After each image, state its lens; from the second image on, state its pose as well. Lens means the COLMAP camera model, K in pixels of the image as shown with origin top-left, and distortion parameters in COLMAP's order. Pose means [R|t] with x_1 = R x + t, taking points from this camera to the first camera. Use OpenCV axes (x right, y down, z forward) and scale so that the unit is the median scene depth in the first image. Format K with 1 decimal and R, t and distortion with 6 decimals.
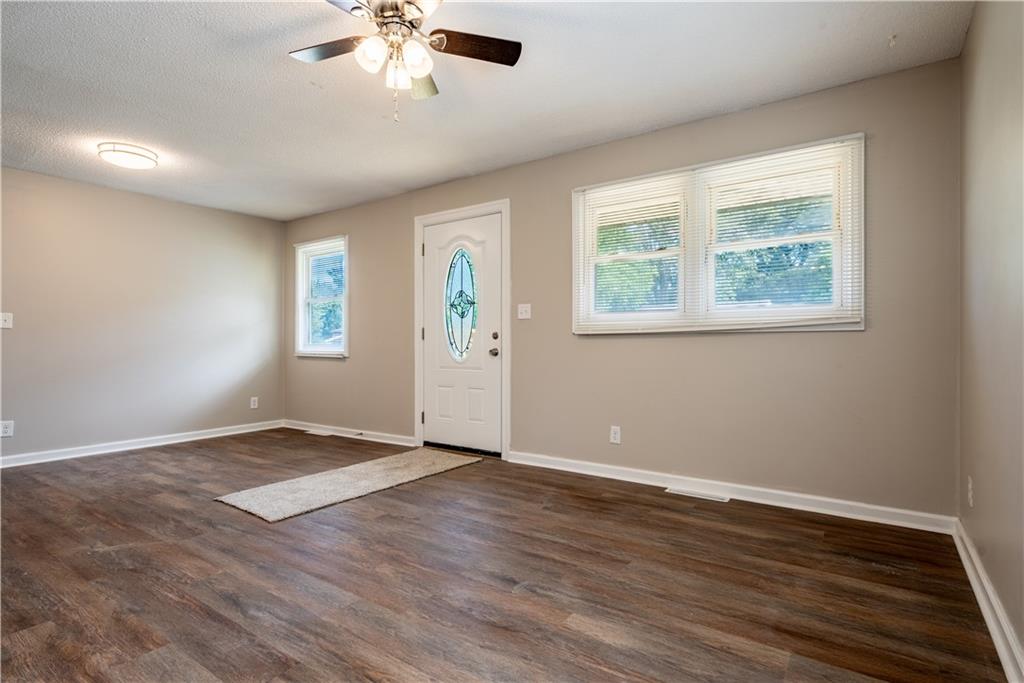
lens RADIAL K [[517.2, 0, 516.4], [0, 517.2, 342.2], [0, 0, 1]] dist [0.014310, 0.000607]
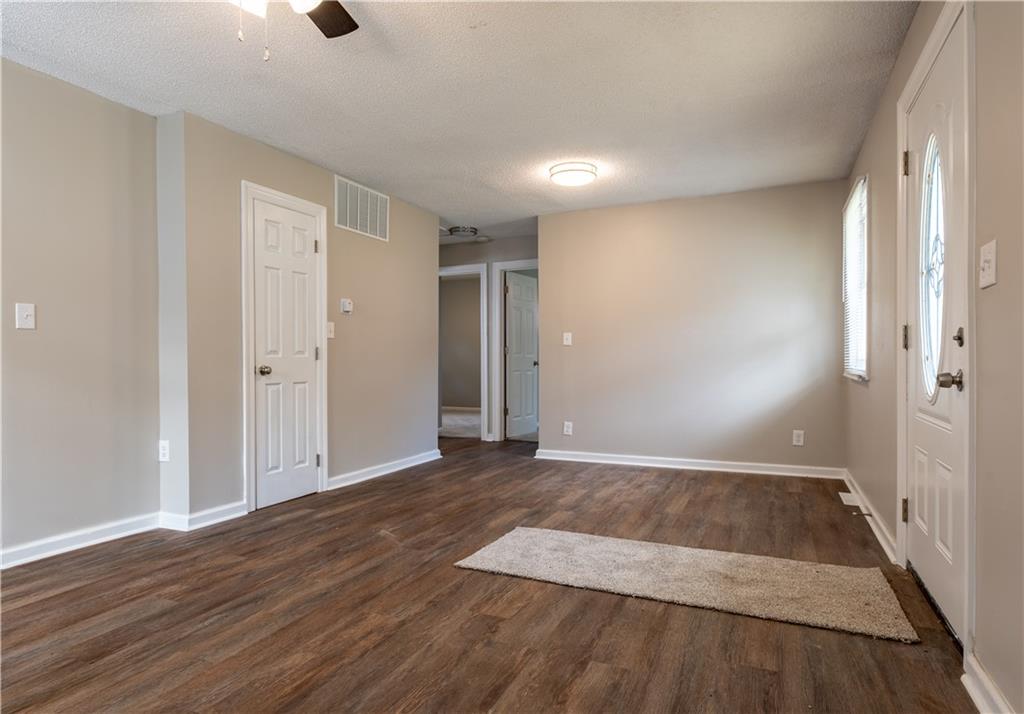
lens RADIAL K [[602.8, 0, 509.2], [0, 602.8, 363.2], [0, 0, 1]] dist [-0.006221, -0.002033]
pose [[0.187738, 0.011893, -0.982147, 0.506964], [0.000857, 0.999924, 0.012272, 0.001663], [0.982219, -0.003146, 0.187713, 0.893280]]
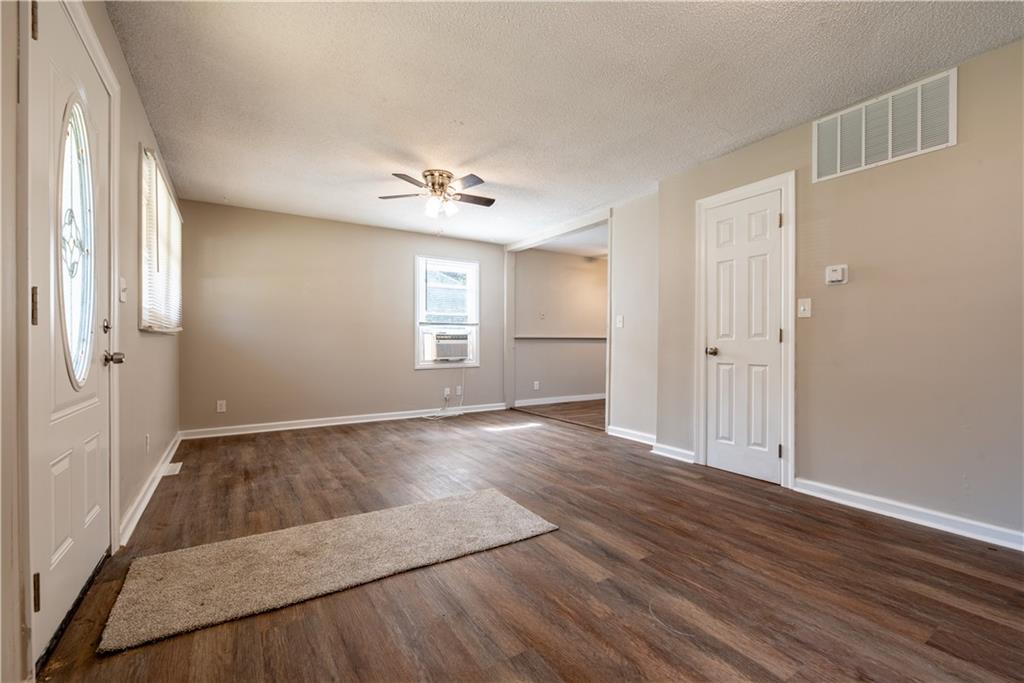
lens RADIAL K [[443.5, 0, 510.5], [0, 443.5, 341.5], [0, 0, 1]] dist [-0.001925, 0.000162]
pose [[-0.918338, 0.007532, 0.395725, -0.901449], [0.006199, 0.999970, -0.004648, 0.010268], [-0.395748, -0.001815, -0.918357, 1.900803]]
